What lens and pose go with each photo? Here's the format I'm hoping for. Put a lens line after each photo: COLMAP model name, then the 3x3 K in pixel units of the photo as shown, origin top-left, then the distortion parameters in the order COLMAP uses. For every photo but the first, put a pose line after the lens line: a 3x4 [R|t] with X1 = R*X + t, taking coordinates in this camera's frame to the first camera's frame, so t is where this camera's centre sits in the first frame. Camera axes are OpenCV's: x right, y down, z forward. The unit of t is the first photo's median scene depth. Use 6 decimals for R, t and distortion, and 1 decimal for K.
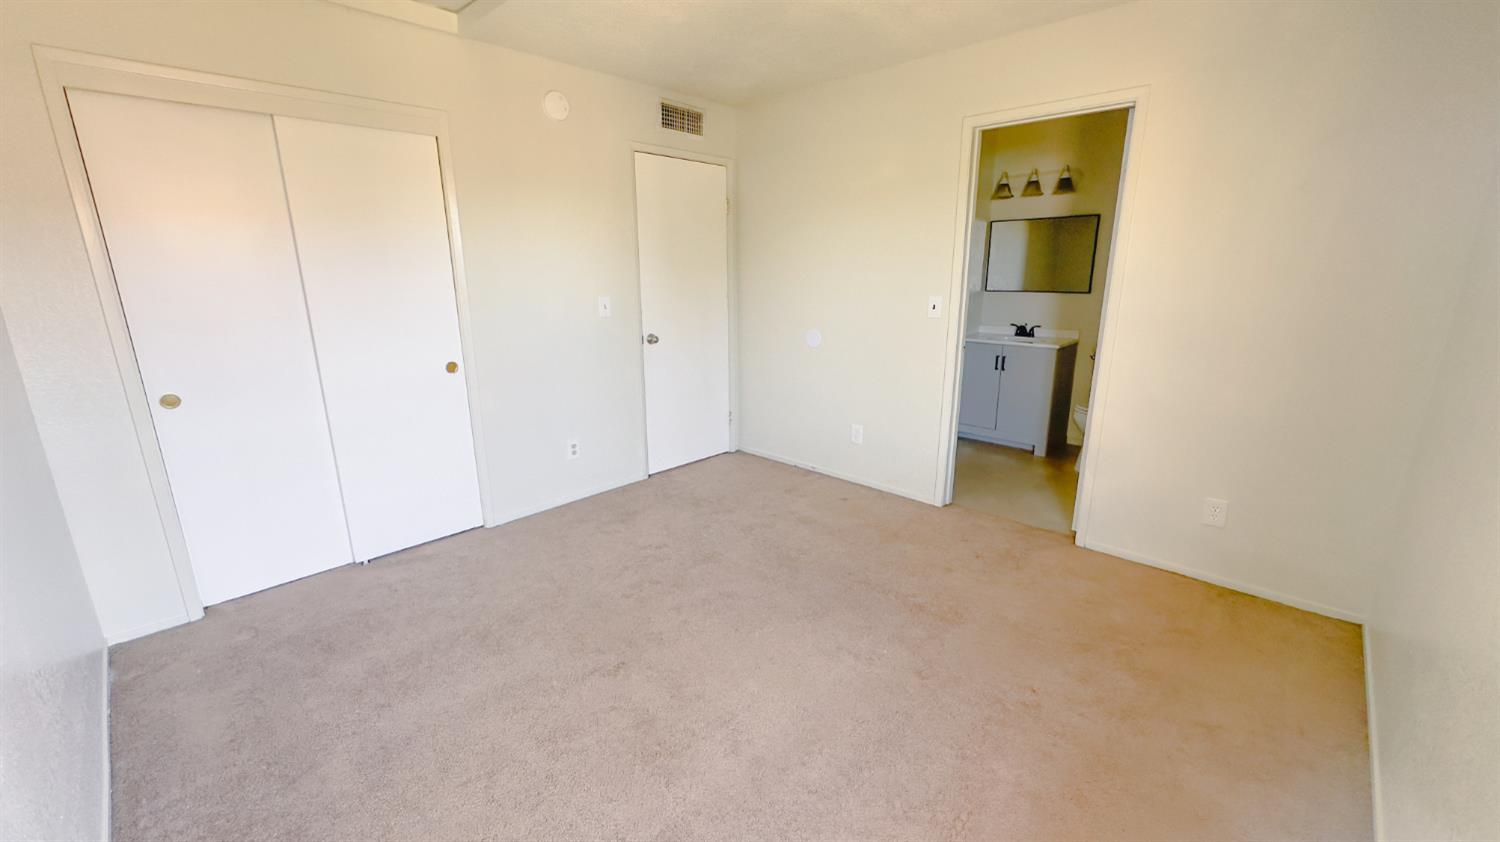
lens RADIAL K [[592.8, 0, 750.1], [0, 592.8, 418.5], [0, 0, 1]] dist [0.002031, 0.000807]
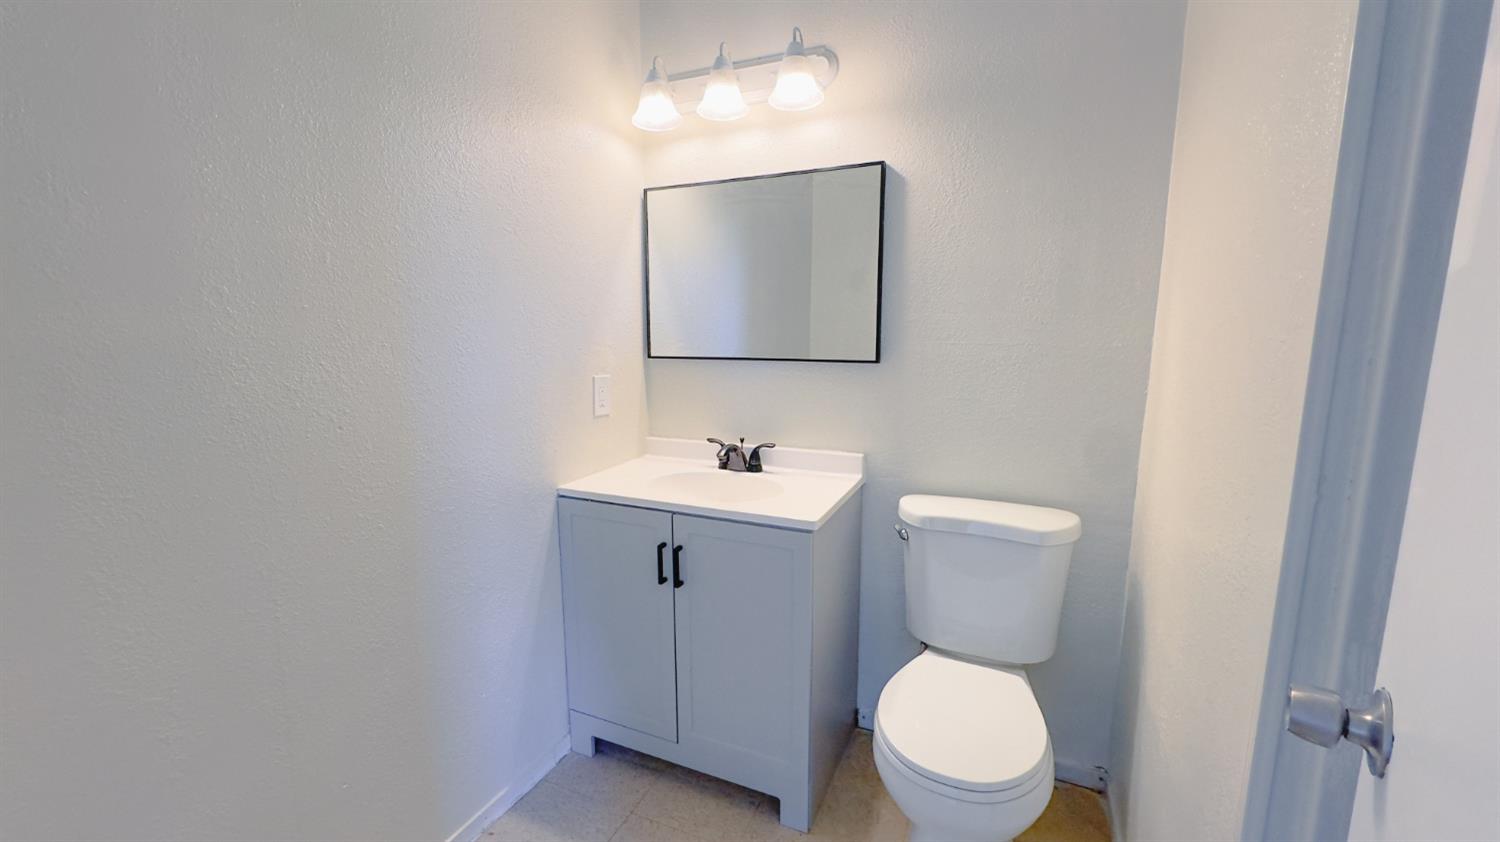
lens RADIAL K [[592.8, 0, 764.6], [0, 592.8, 421.5], [0, 0, 1]] dist [0.002031, 0.000807]
pose [[0.932968, -0.038876, 0.357854, 0.341937], [0.076703, 0.992789, -0.092121, -0.135019], [-0.351692, 0.113395, 0.929223, 0.632283]]
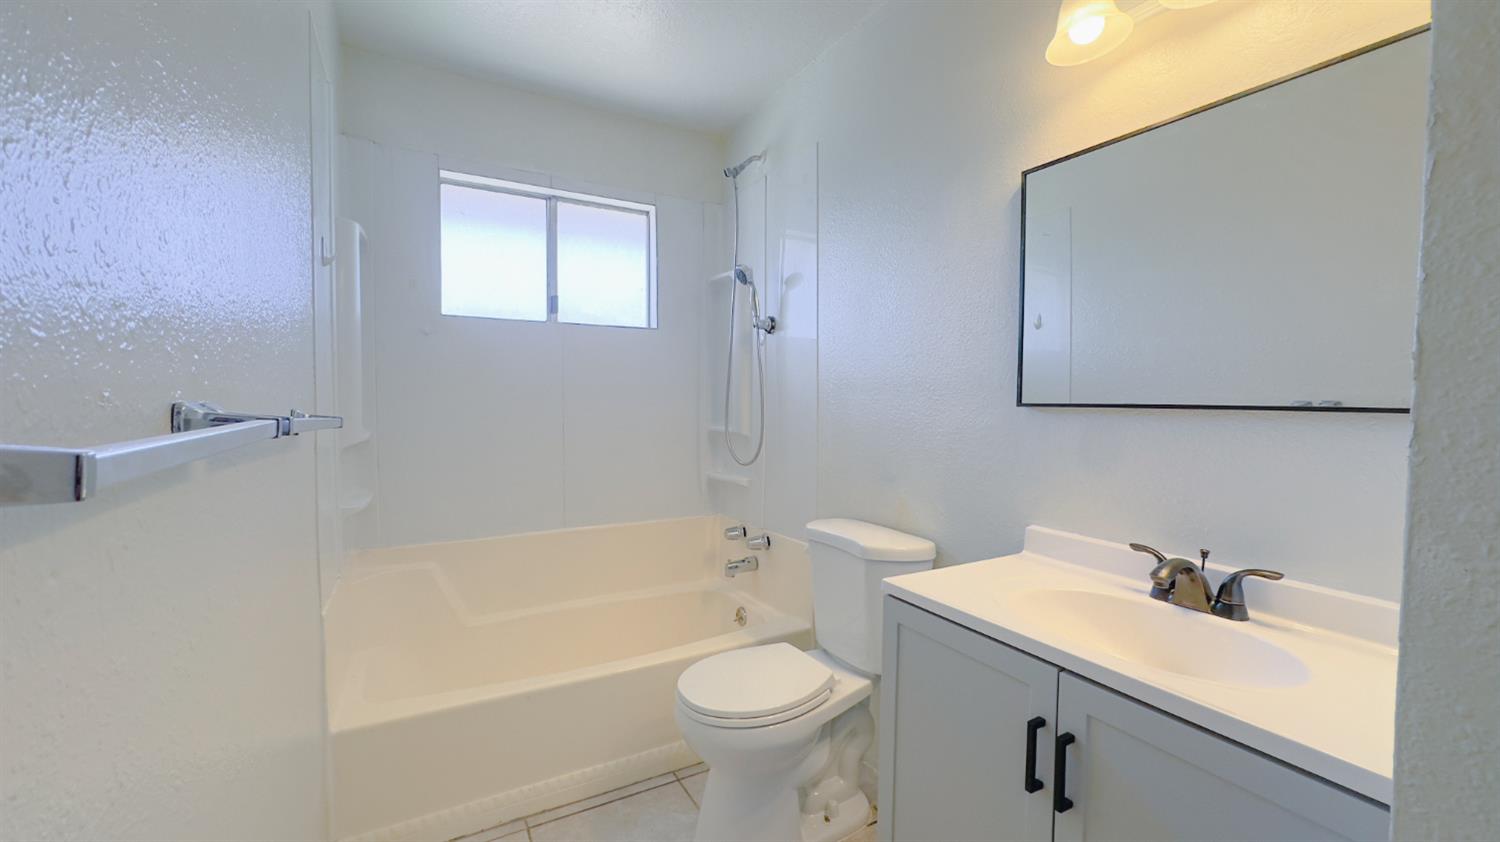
lens RADIAL K [[592.8, 0, 775.2], [0, 592.8, 431.2], [0, 0, 1]] dist [0.002031, 0.000807]
pose [[0.968268, 0.038549, -0.246925, 0.366416], [-0.089063, 0.976387, -0.196814, -0.147564], [0.233507, 0.212560, 0.948837, 0.747207]]
